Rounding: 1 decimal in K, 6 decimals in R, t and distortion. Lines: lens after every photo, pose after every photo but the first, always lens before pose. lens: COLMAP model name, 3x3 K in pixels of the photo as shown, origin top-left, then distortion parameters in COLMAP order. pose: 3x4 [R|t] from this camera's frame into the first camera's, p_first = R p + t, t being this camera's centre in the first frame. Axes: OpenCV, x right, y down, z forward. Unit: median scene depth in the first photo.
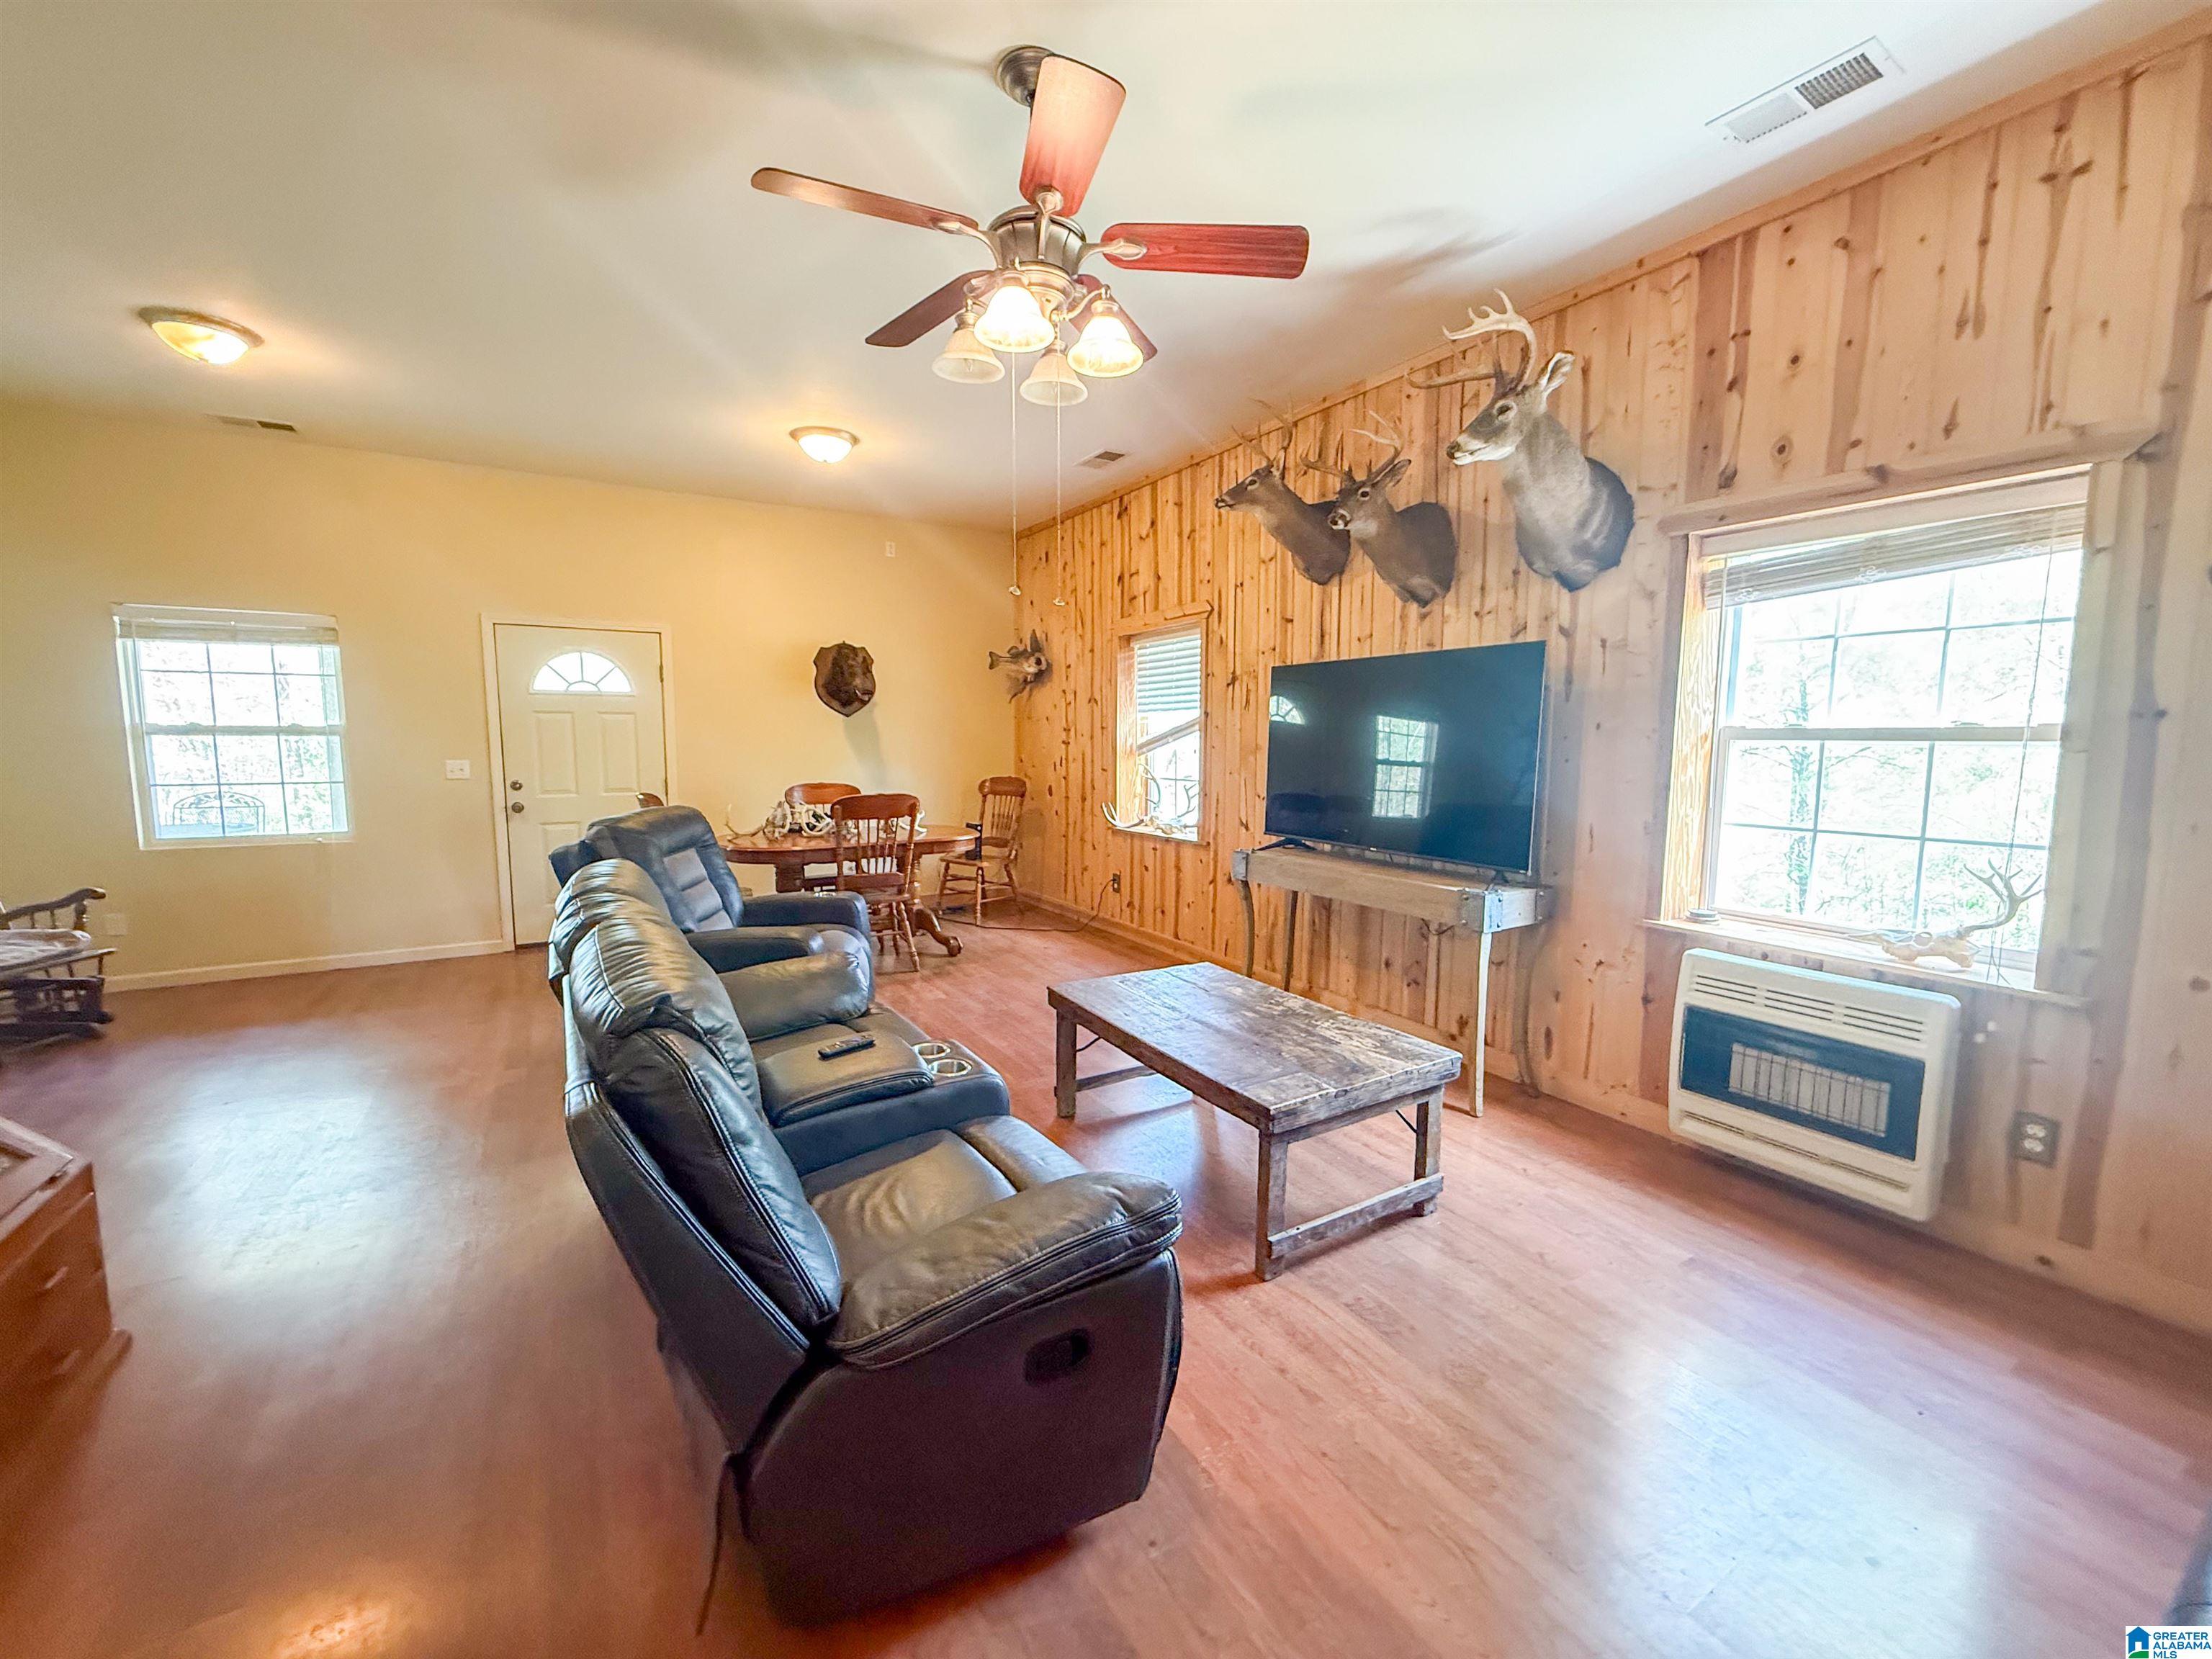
lens RADIAL K [[879.9, 0, 1100.9], [0, 879.9, 829.8], [0, 0, 1]] dist [-0.002138, 0.000639]
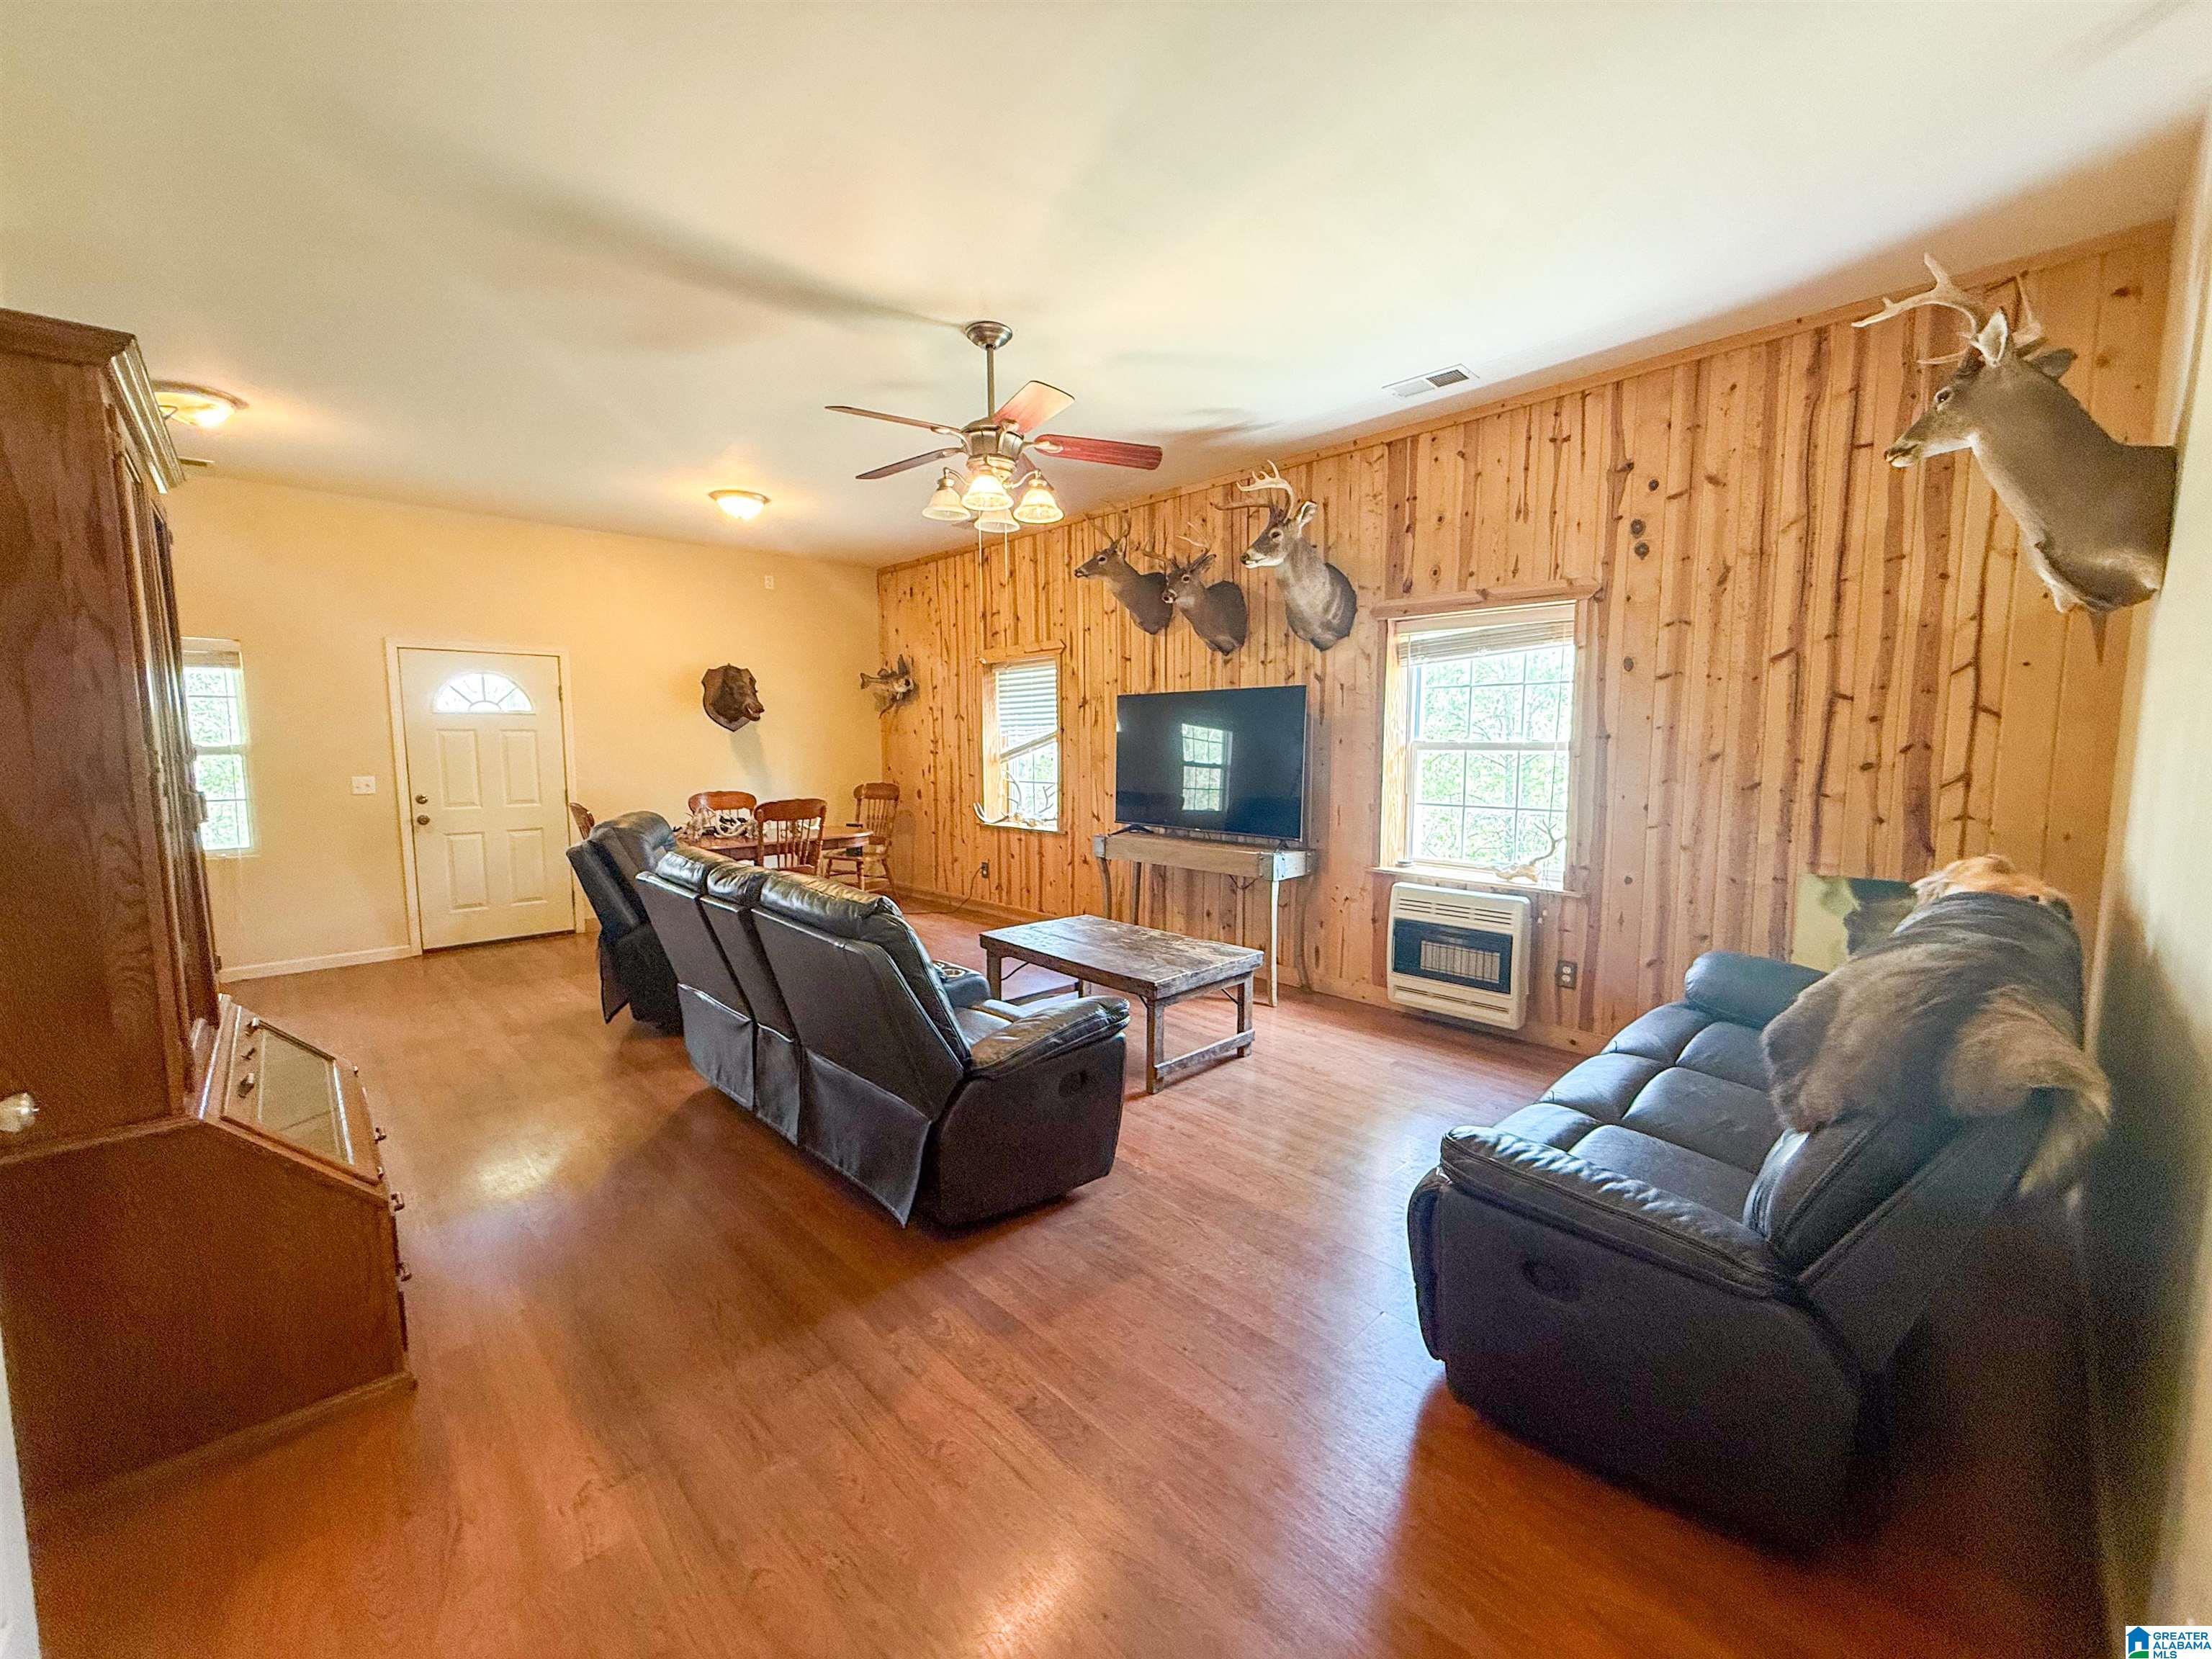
lens RADIAL K [[879.9, 0, 1099.0], [0, 879.9, 830.4], [0, 0, 1]] dist [-0.002138, 0.000639]
pose [[0.975823, -0.030212, 0.216466, -0.169393], [0.030829, 0.999525, 0.000523, 0.021258], [-0.216379, 0.006163, 0.976290, -0.381201]]
